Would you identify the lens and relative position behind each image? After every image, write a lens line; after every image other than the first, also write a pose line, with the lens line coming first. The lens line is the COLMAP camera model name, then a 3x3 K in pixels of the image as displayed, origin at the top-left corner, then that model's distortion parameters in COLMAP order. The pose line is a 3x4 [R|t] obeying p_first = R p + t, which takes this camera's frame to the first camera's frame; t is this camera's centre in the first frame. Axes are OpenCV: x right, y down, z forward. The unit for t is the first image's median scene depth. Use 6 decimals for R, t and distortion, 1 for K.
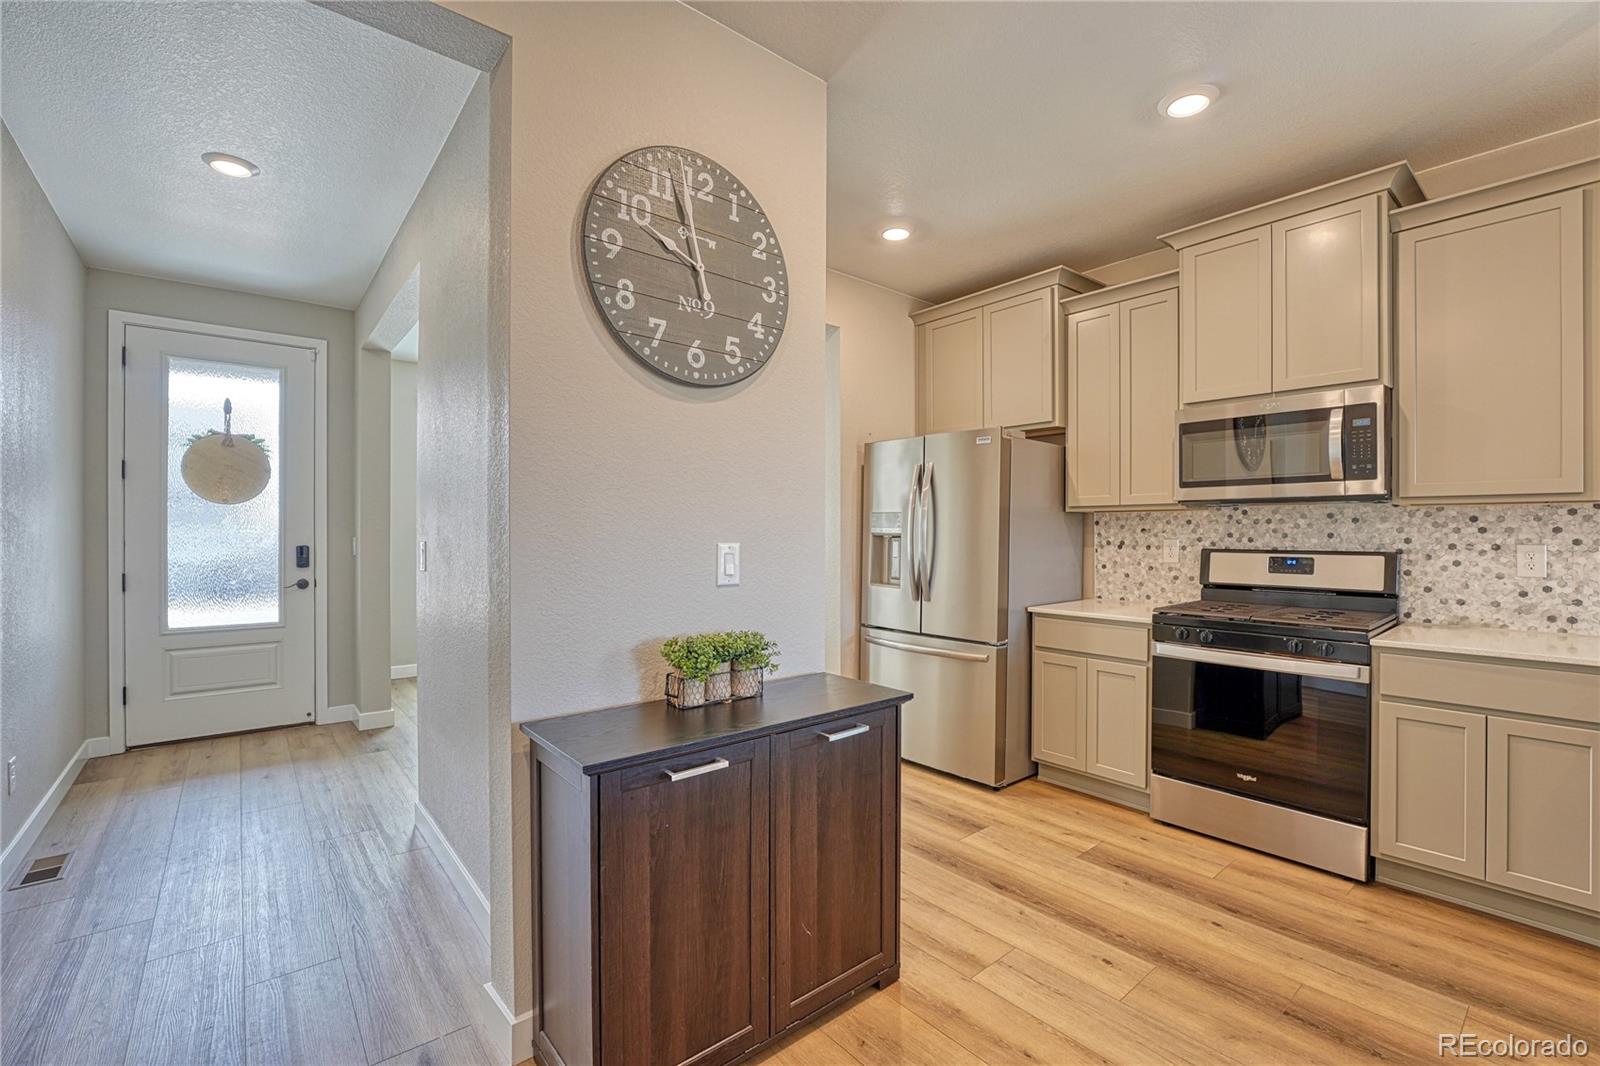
lens RADIAL K [[688.8, 0, 805.2], [0, 688.8, 532.2], [0, 0, 1]] dist [-0.031833, 0.005386]
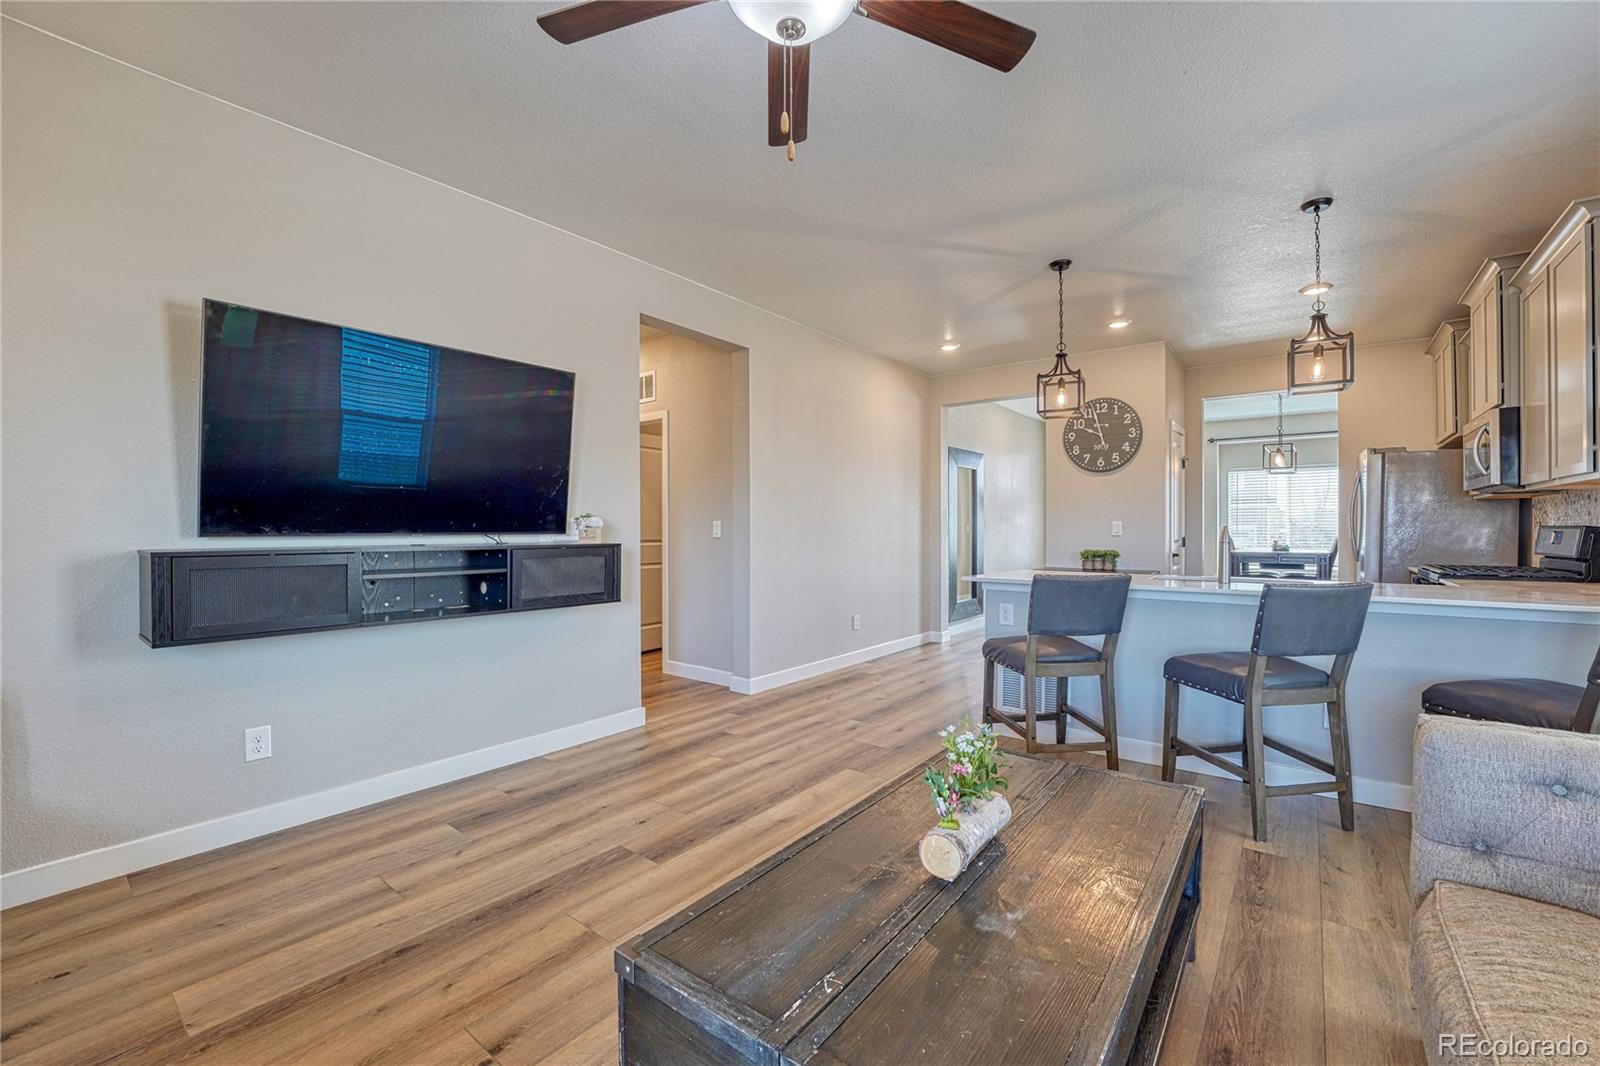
lens RADIAL K [[653.5, 0, 805.8], [0, 653.5, 533.9], [0, 0, 1]] dist [-0.023084, 0.000538]
pose [[0.211293, 0.004520, -0.977412, 1.850527], [0.001833, 0.999986, 0.005021, 0.041433], [0.977421, -0.002853, 0.211282, -0.721883]]
